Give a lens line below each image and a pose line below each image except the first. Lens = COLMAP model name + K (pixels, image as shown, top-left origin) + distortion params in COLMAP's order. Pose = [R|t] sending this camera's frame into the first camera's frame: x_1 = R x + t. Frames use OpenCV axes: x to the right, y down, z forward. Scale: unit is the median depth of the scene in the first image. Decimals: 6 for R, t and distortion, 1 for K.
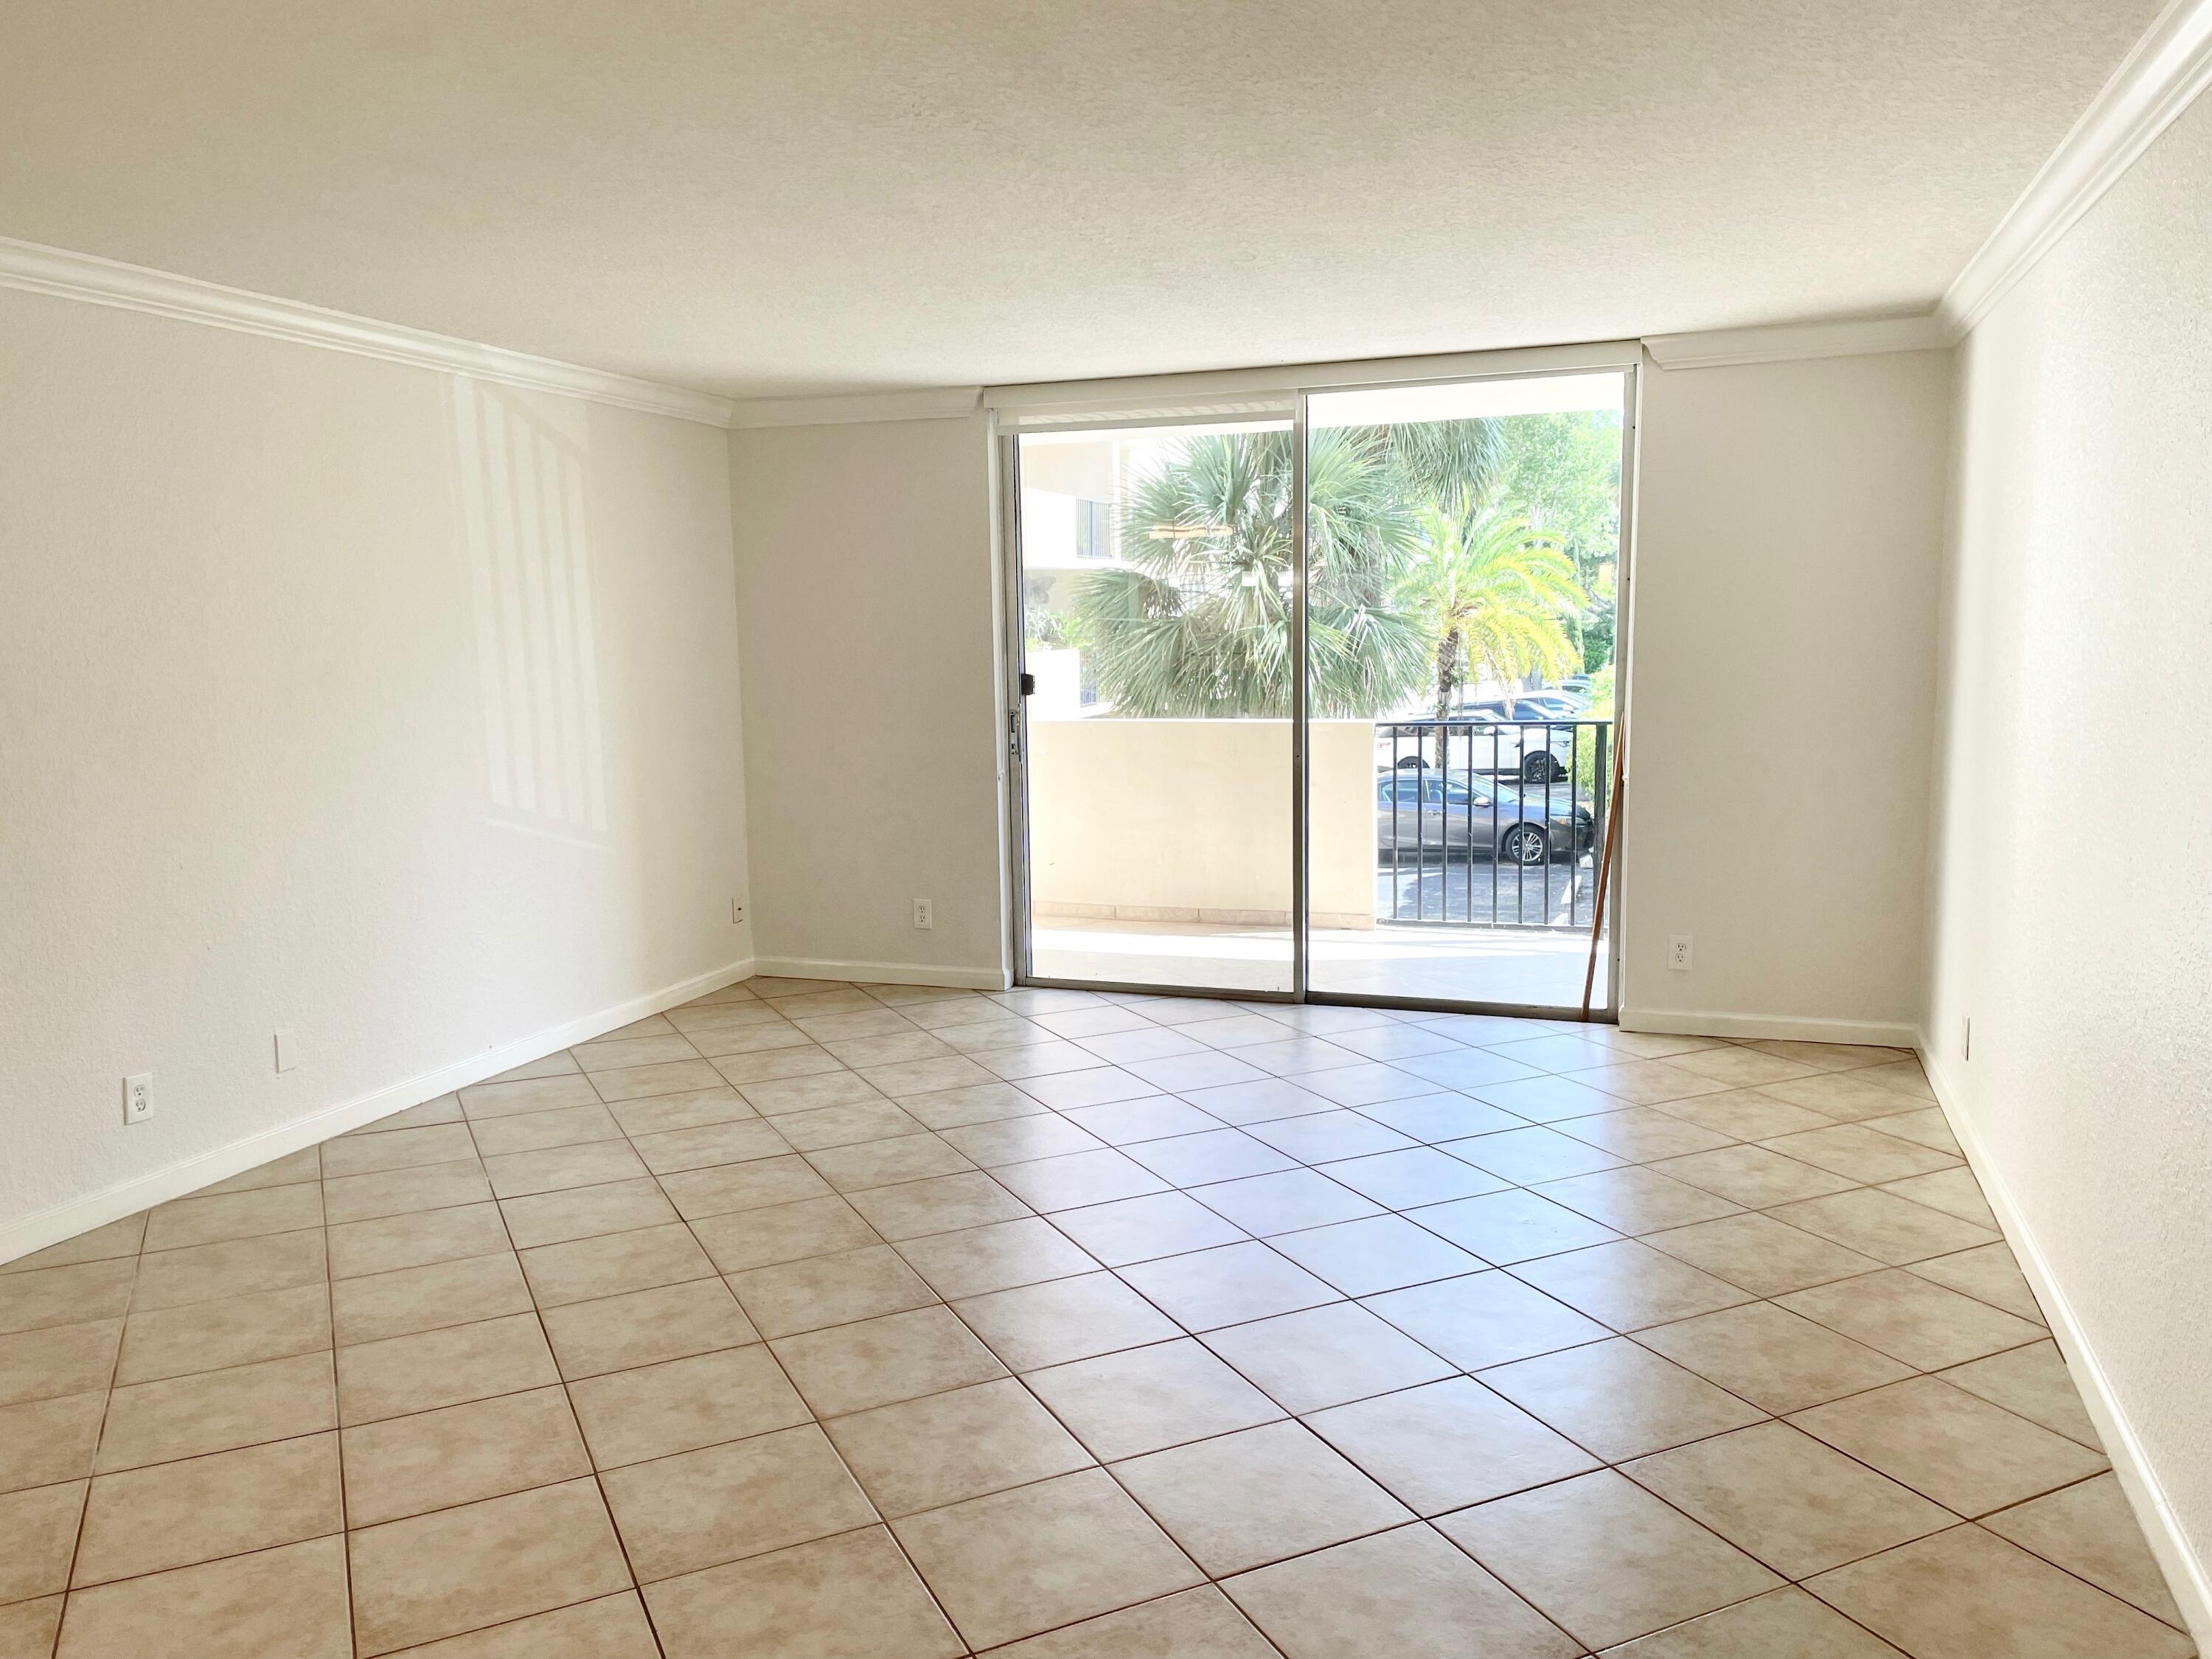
lens RADIAL K [[1665.4, 0, 1114.6], [0, 1665.4, 837.6], [0, 0, 1]] dist [0.091328, -0.114040]
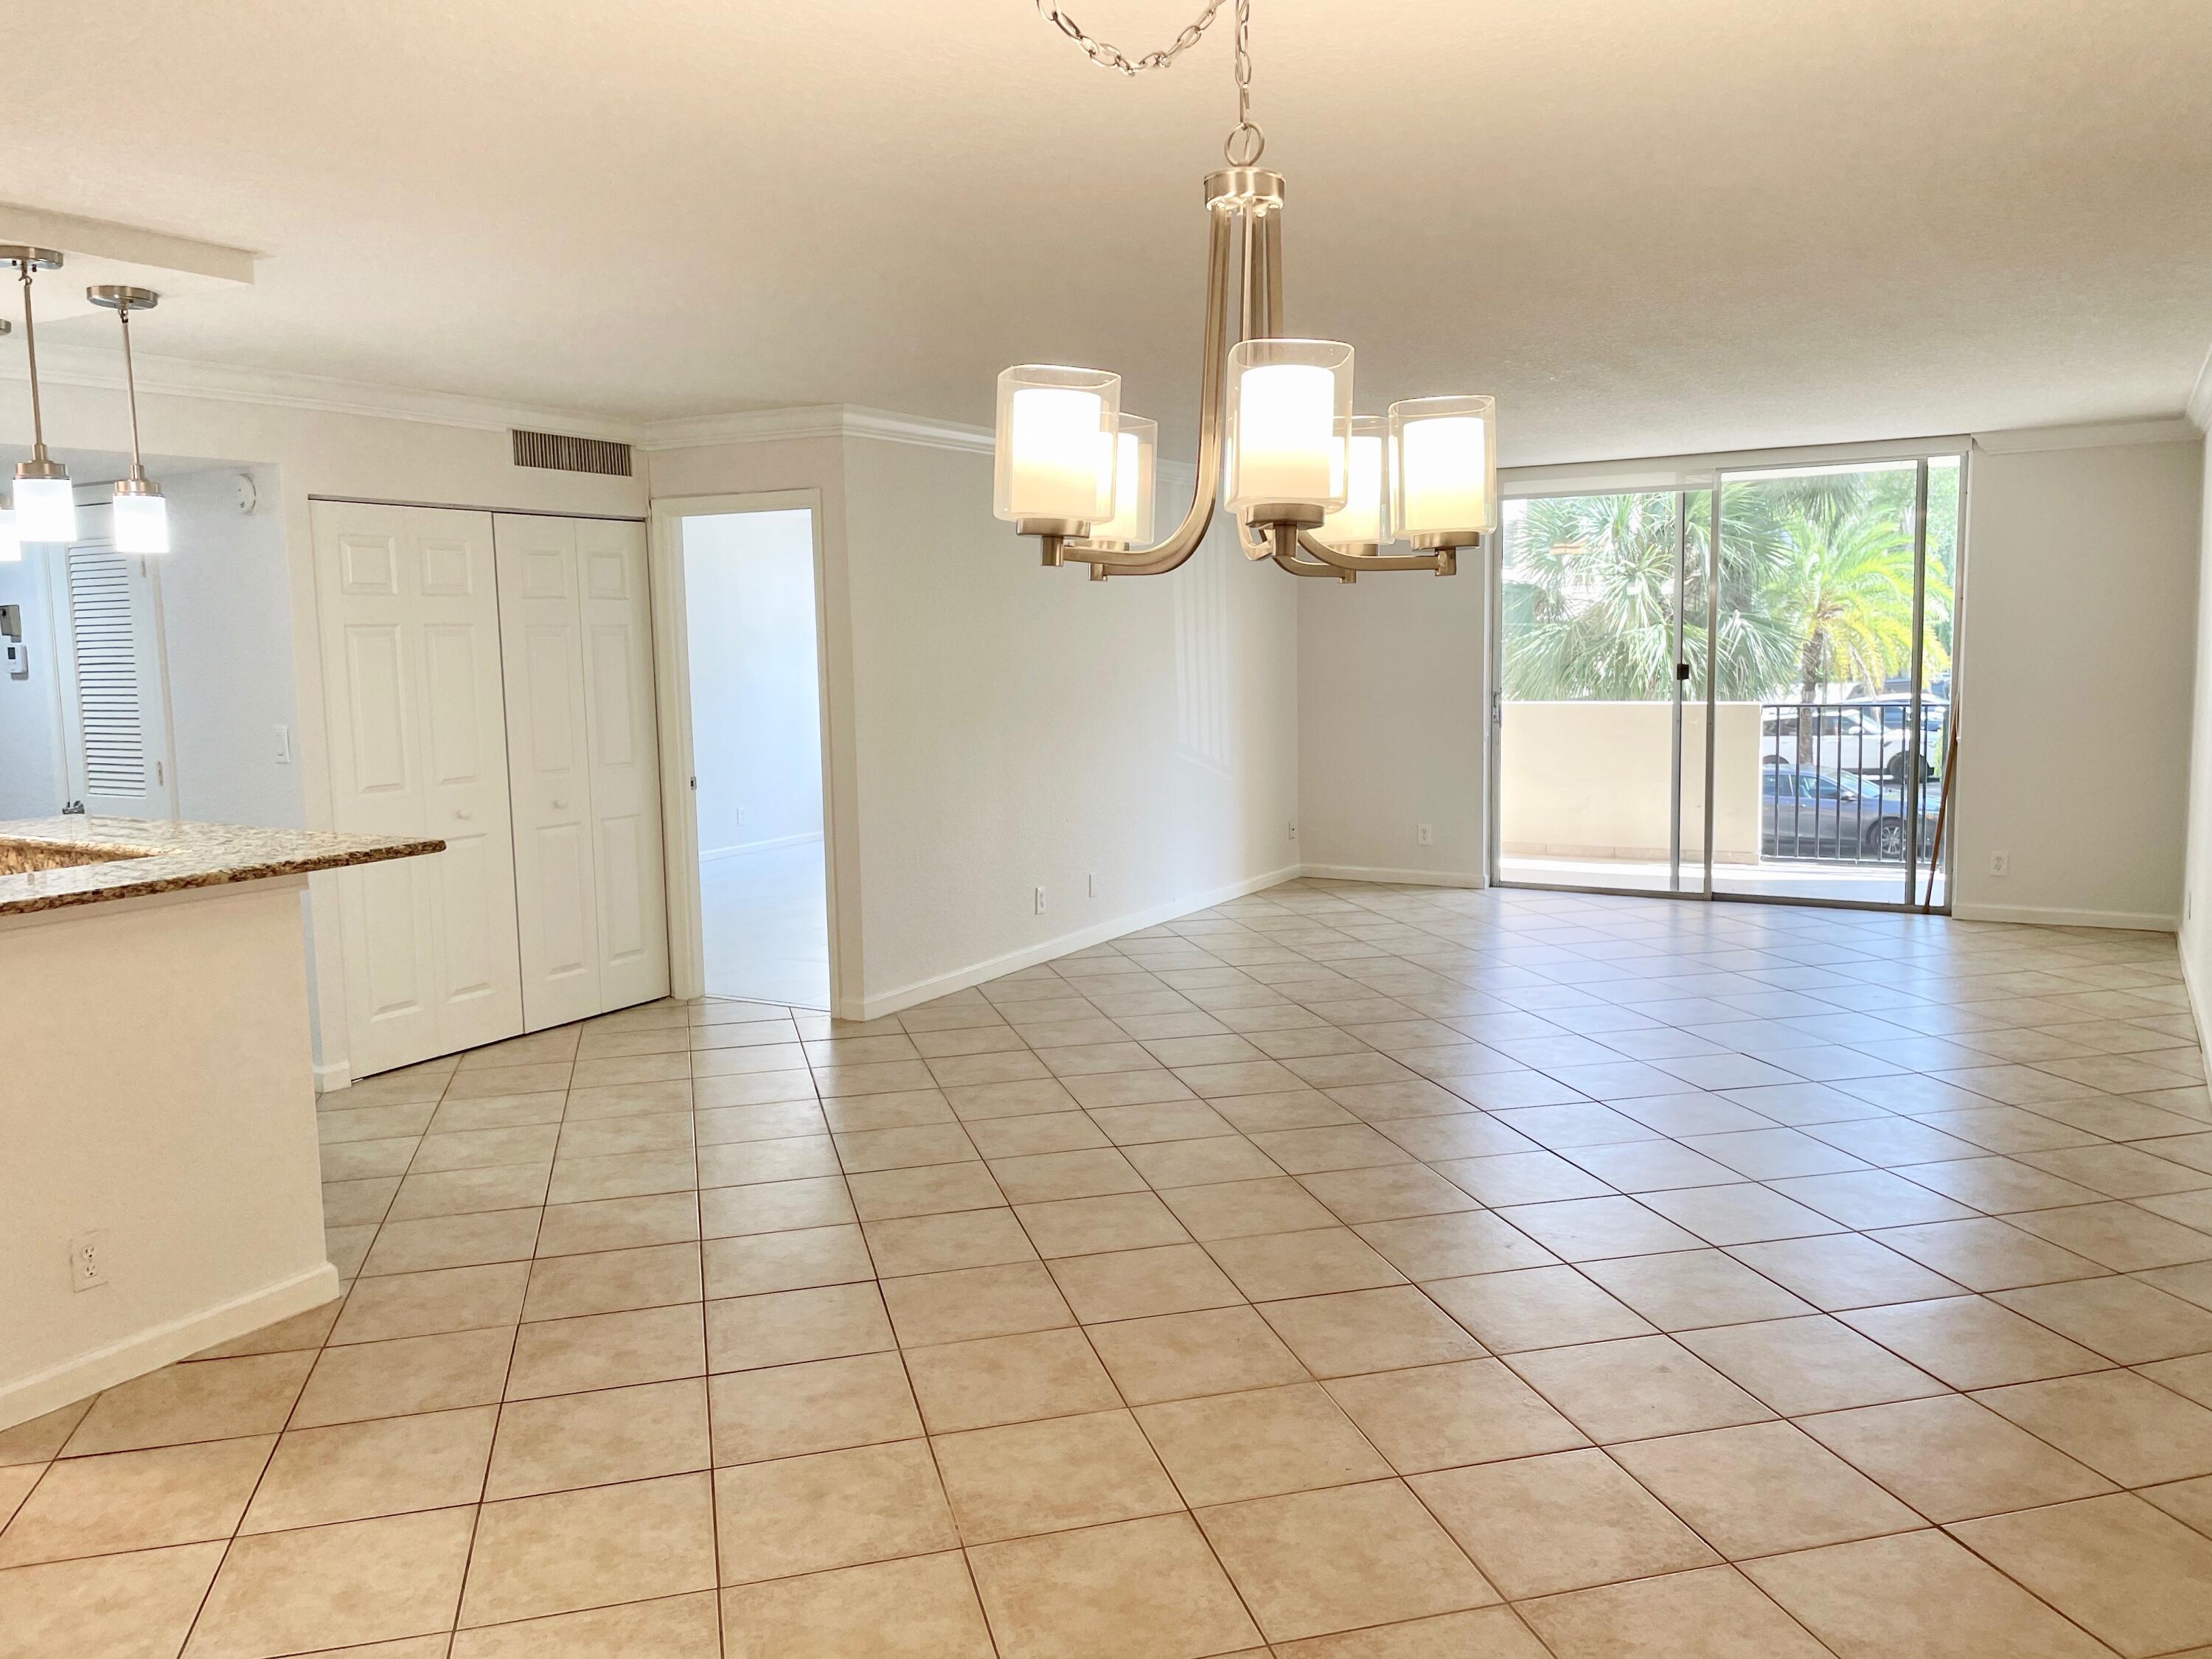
lens RADIAL K [[1665.4, 0, 1123.5], [0, 1665.4, 805.6], [0, 0, 1]] dist [0.091328, -0.114040]
pose [[0.982293, 0.017866, -0.186500, -0.106887], [-0.021676, 0.999596, -0.018406, 0.055426], [0.186096, 0.022122, 0.982283, -0.471923]]
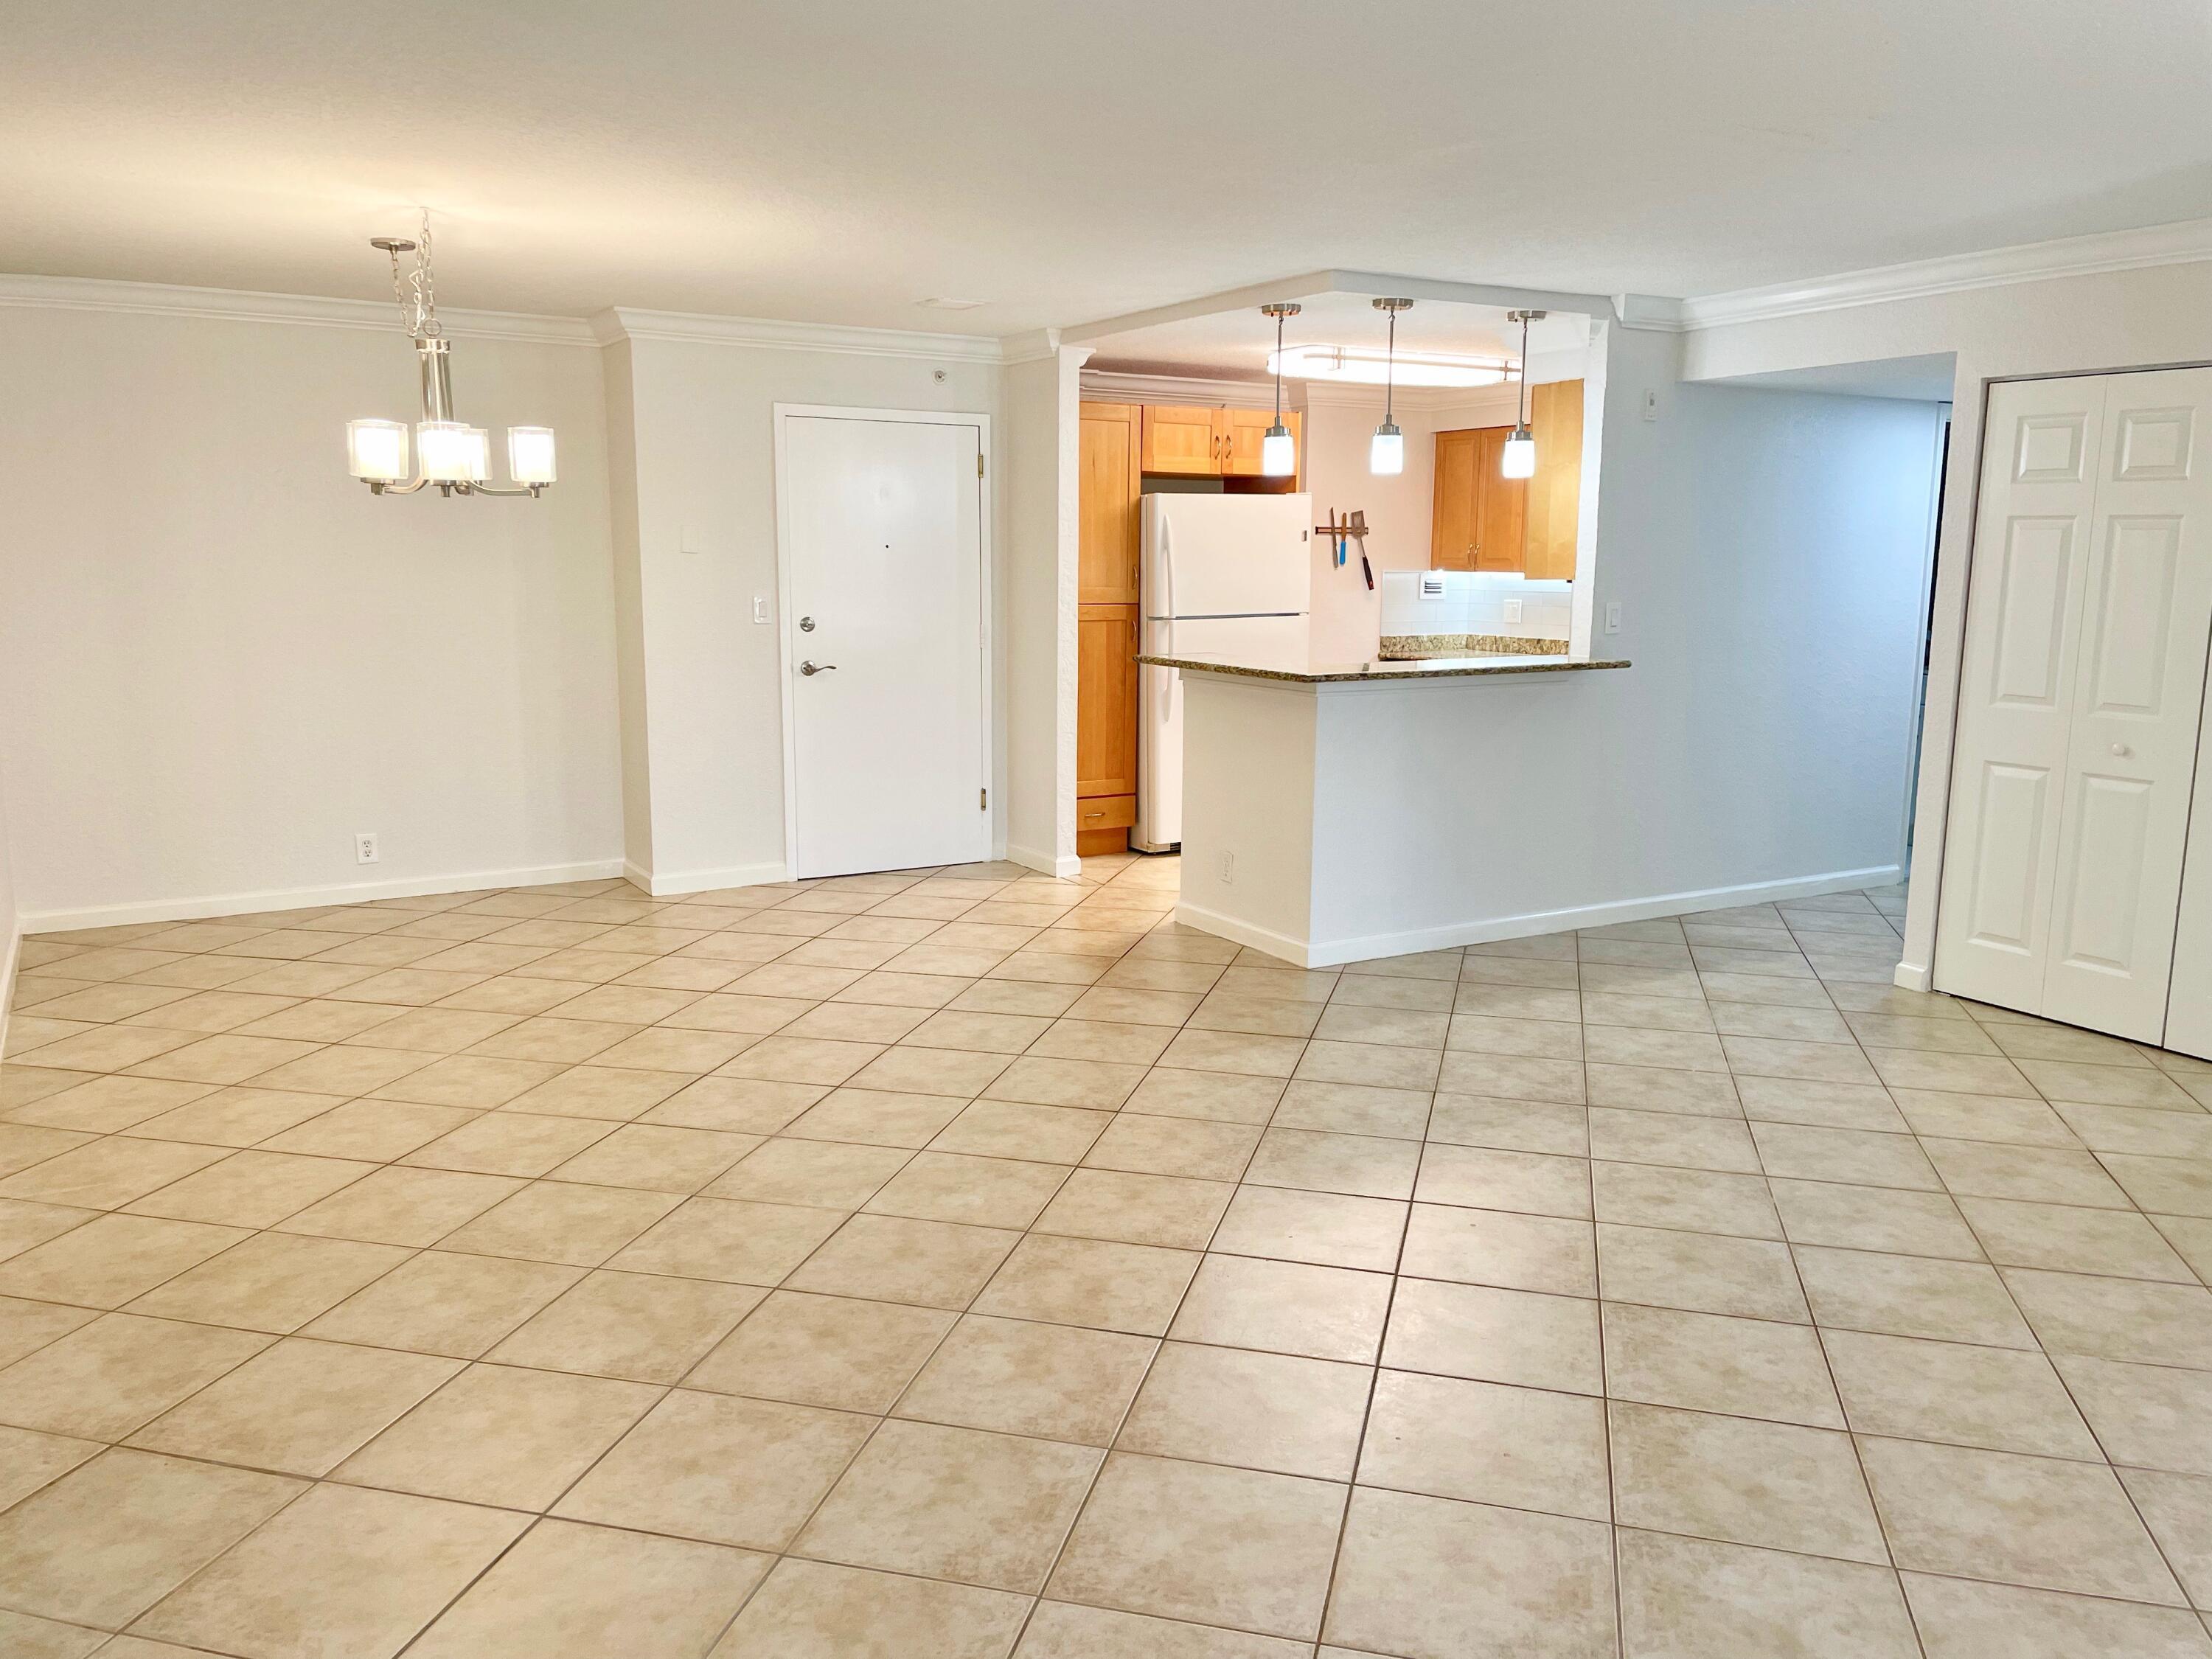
lens RADIAL K [[1665.4, 0, 1120.8], [0, 1665.4, 828.8], [0, 0, 1]] dist [0.091328, -0.114040]
pose [[-0.647245, 0.137051, -0.749861, 0.234114], [-0.099592, 0.960070, 0.261434, -0.070266], [0.755749, 0.243892, -0.607751, 0.509151]]
